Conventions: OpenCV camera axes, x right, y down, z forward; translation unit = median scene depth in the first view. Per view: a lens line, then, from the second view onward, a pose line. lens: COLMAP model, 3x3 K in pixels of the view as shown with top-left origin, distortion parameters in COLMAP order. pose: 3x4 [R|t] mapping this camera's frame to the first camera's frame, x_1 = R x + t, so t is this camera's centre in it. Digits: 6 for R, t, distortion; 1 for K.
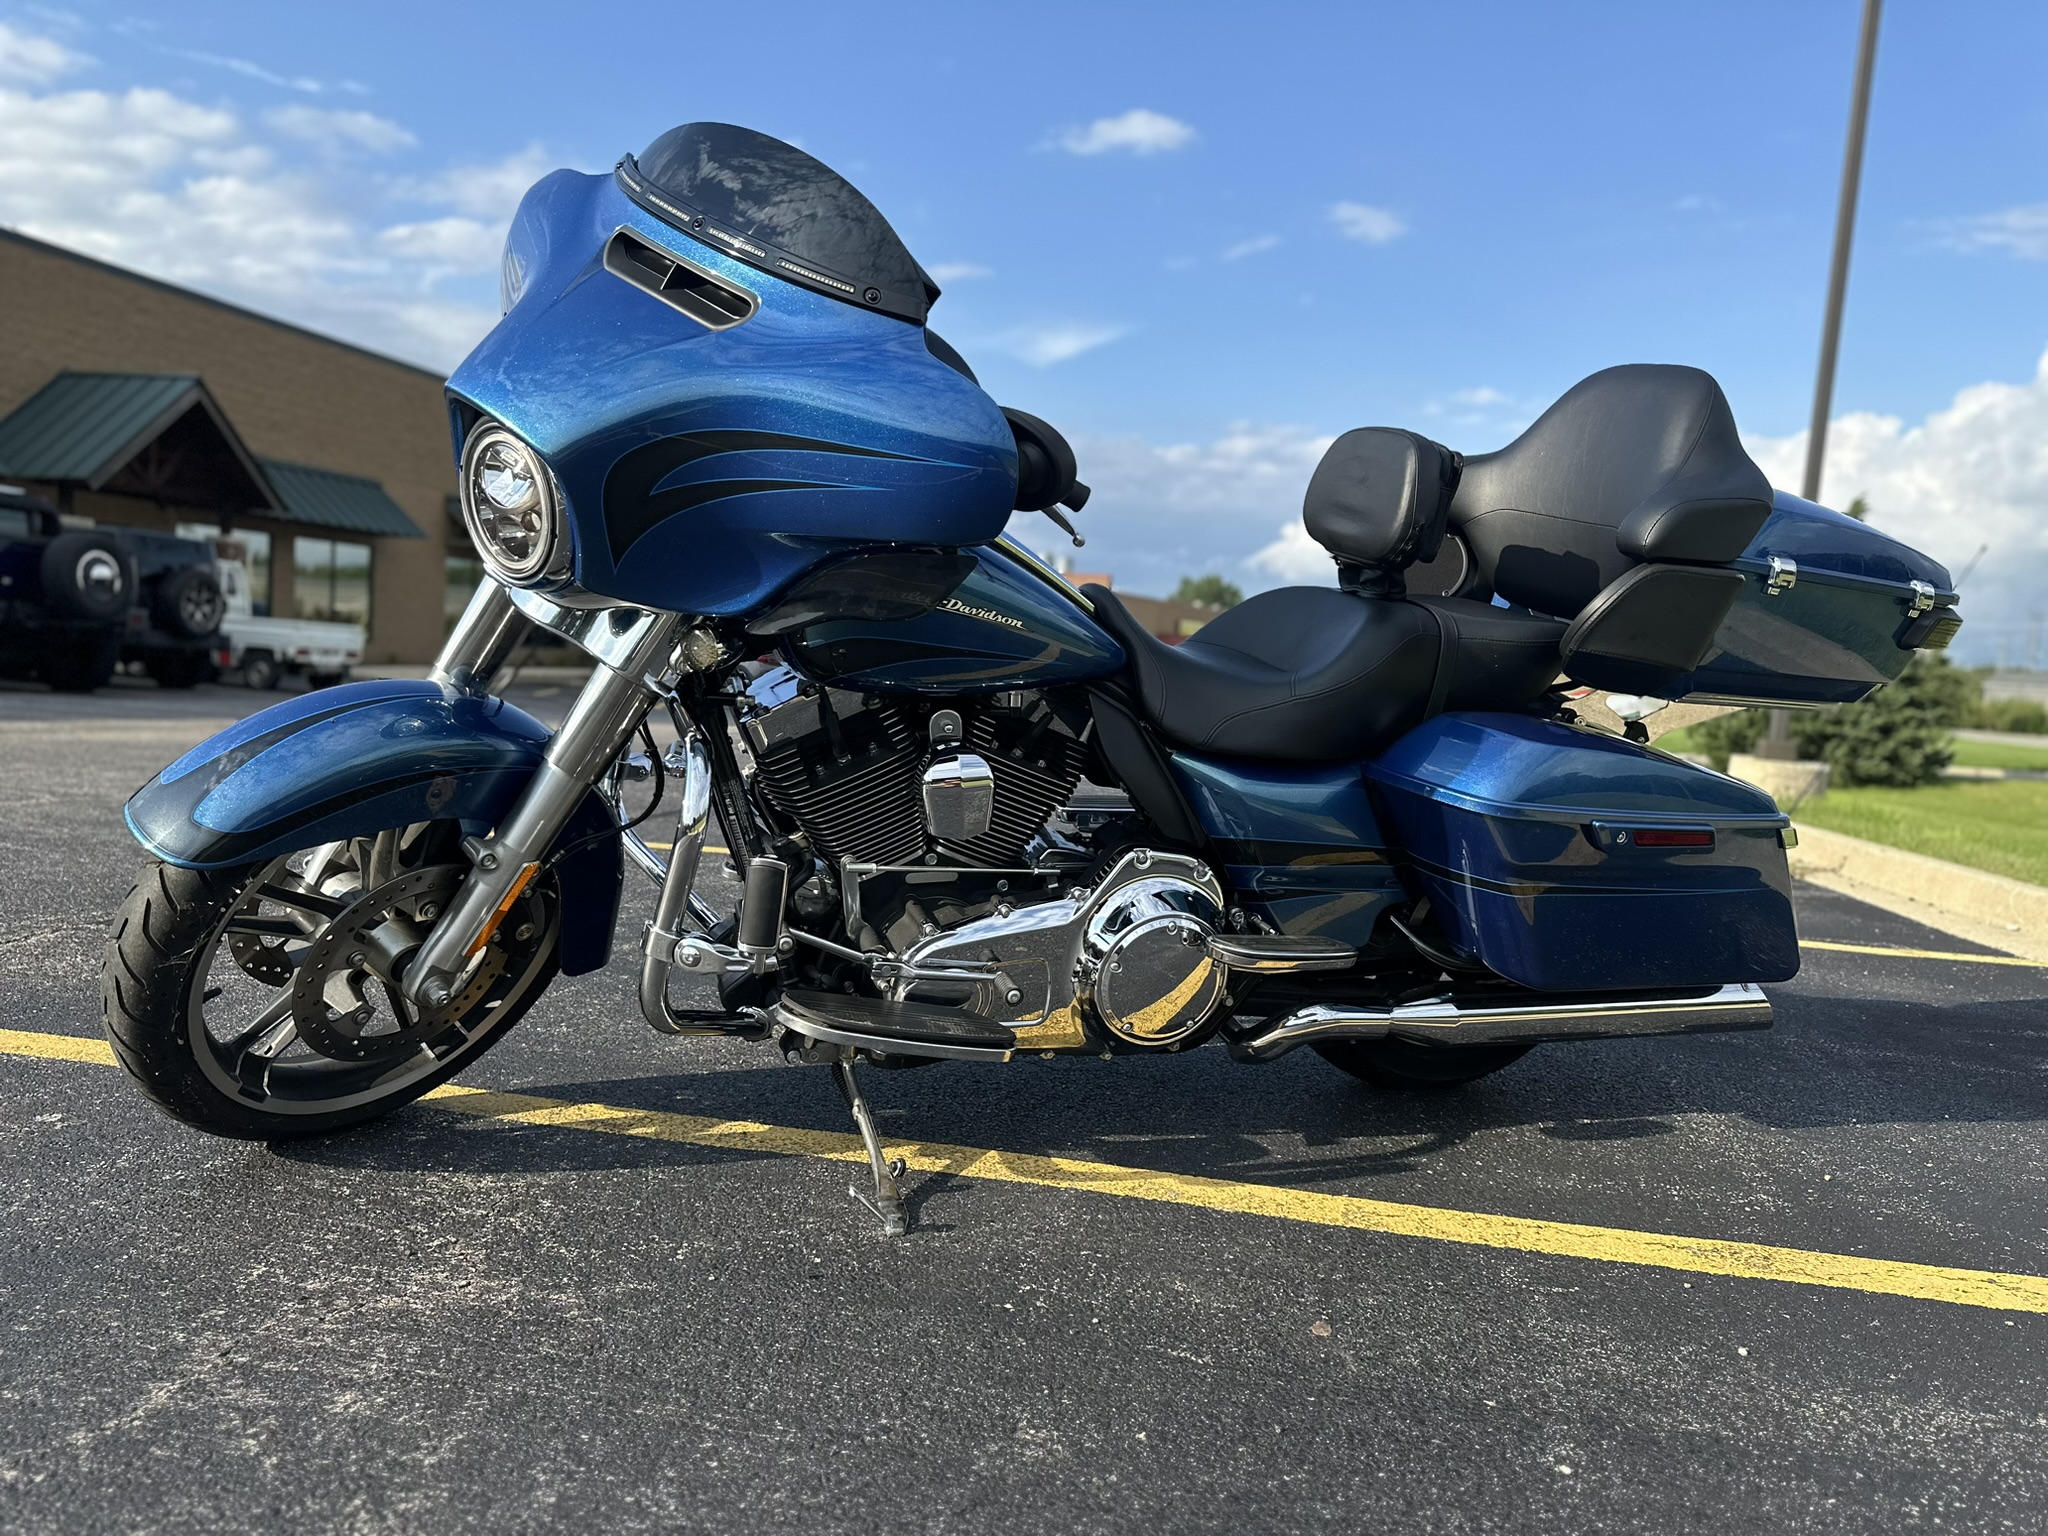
lens RADIAL K [[1429.8, 0, 1024.0], [0, 1429.8, 768.0], [0, 0, 1]] dist [0.028628, -0.037751]
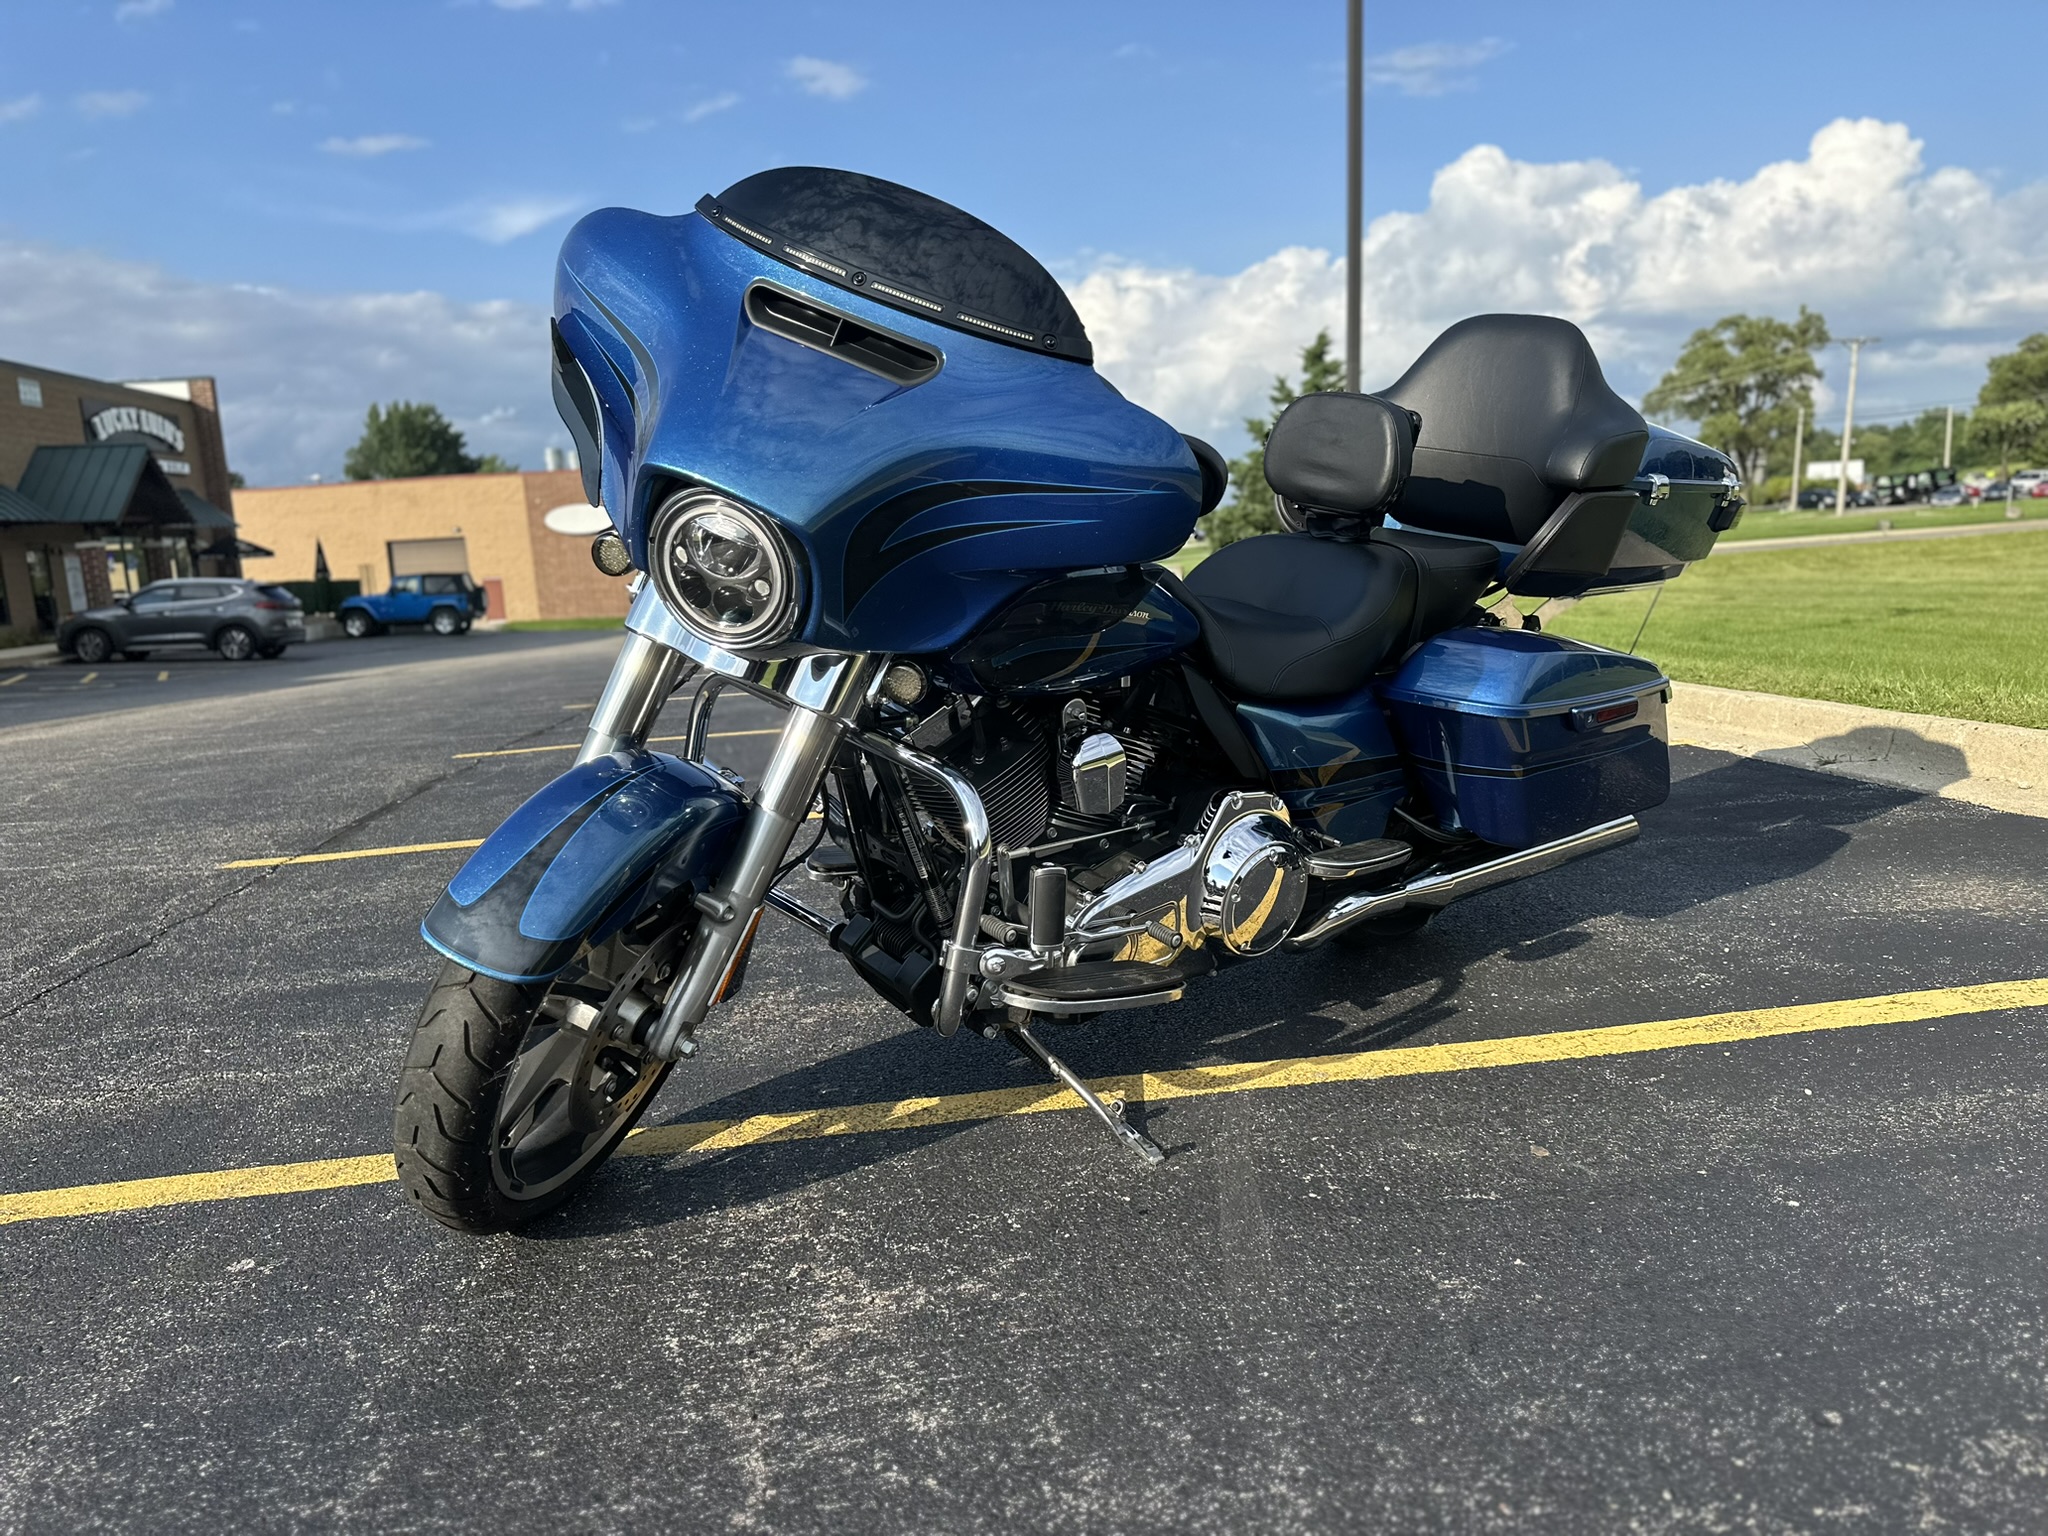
lens RADIAL K [[1421.9, 0, 1029.6], [0, 1421.9, 773.7], [0, 0, 1]] dist [0.042987, -0.054045]
pose [[0.942968, -0.165014, 0.289104, -0.416402], [0.139691, 0.984474, 0.106287, -0.106117], [-0.302155, -0.059840, 0.951379, -0.036843]]
